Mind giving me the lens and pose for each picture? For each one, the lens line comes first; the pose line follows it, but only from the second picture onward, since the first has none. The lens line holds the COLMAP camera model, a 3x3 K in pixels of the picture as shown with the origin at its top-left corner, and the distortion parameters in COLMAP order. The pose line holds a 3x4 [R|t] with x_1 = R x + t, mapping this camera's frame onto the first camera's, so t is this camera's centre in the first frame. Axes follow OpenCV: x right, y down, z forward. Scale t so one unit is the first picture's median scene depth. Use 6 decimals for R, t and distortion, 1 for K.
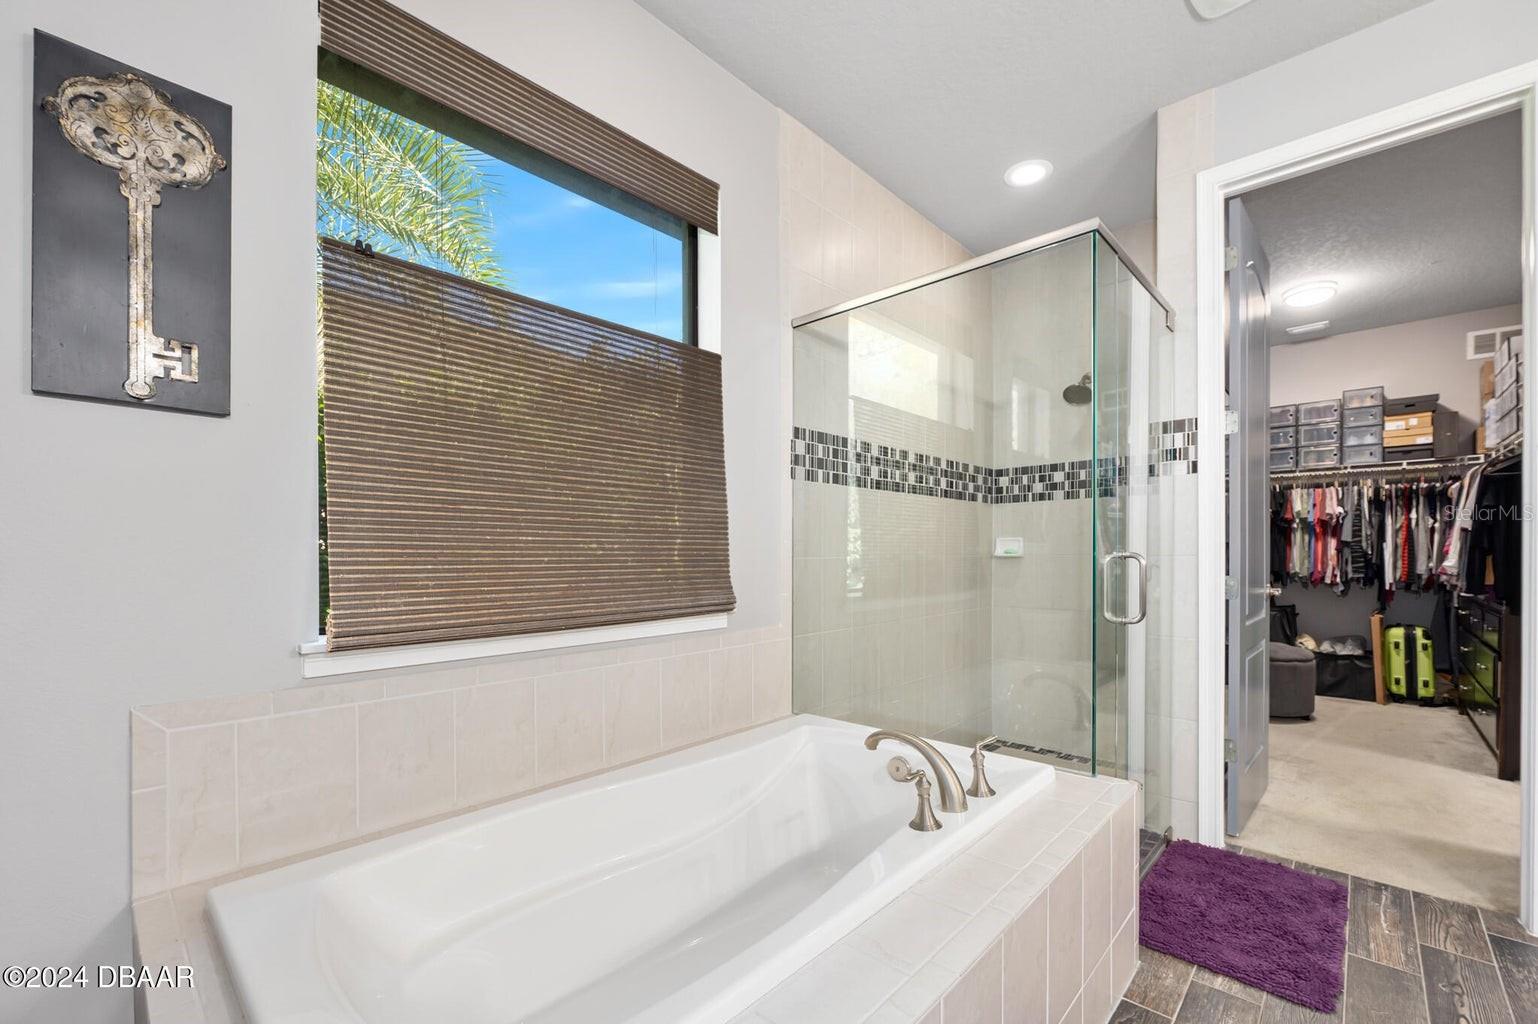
lens RADIAL K [[636.6, 0, 765.2], [0, 636.6, 559.3], [0, 0, 1]] dist [-0.002302, -0.001438]
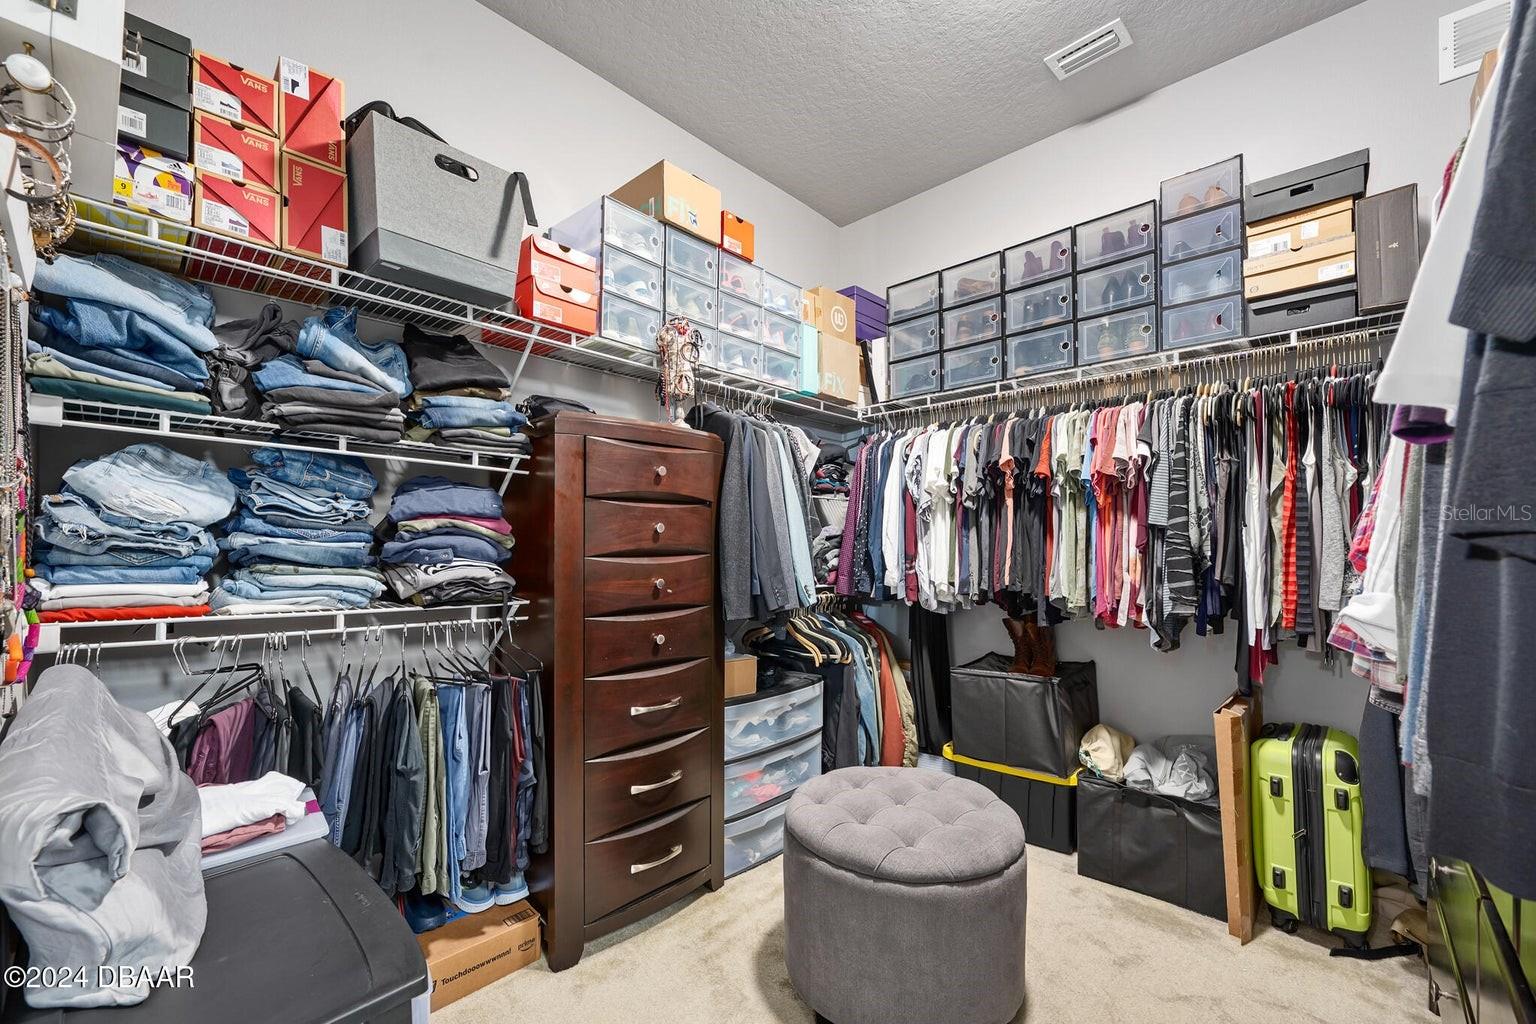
lens RADIAL K [[635.8, 0, 767.1], [0, 635.8, 540.4], [0, 0, 1]] dist [-0.002302, -0.001438]
pose [[0.999964, 0.000041, 0.008429, 0.663788], [0.000088, 0.999883, -0.015308, -0.012706], [-0.008428, 0.015308, 0.999847, 0.594492]]
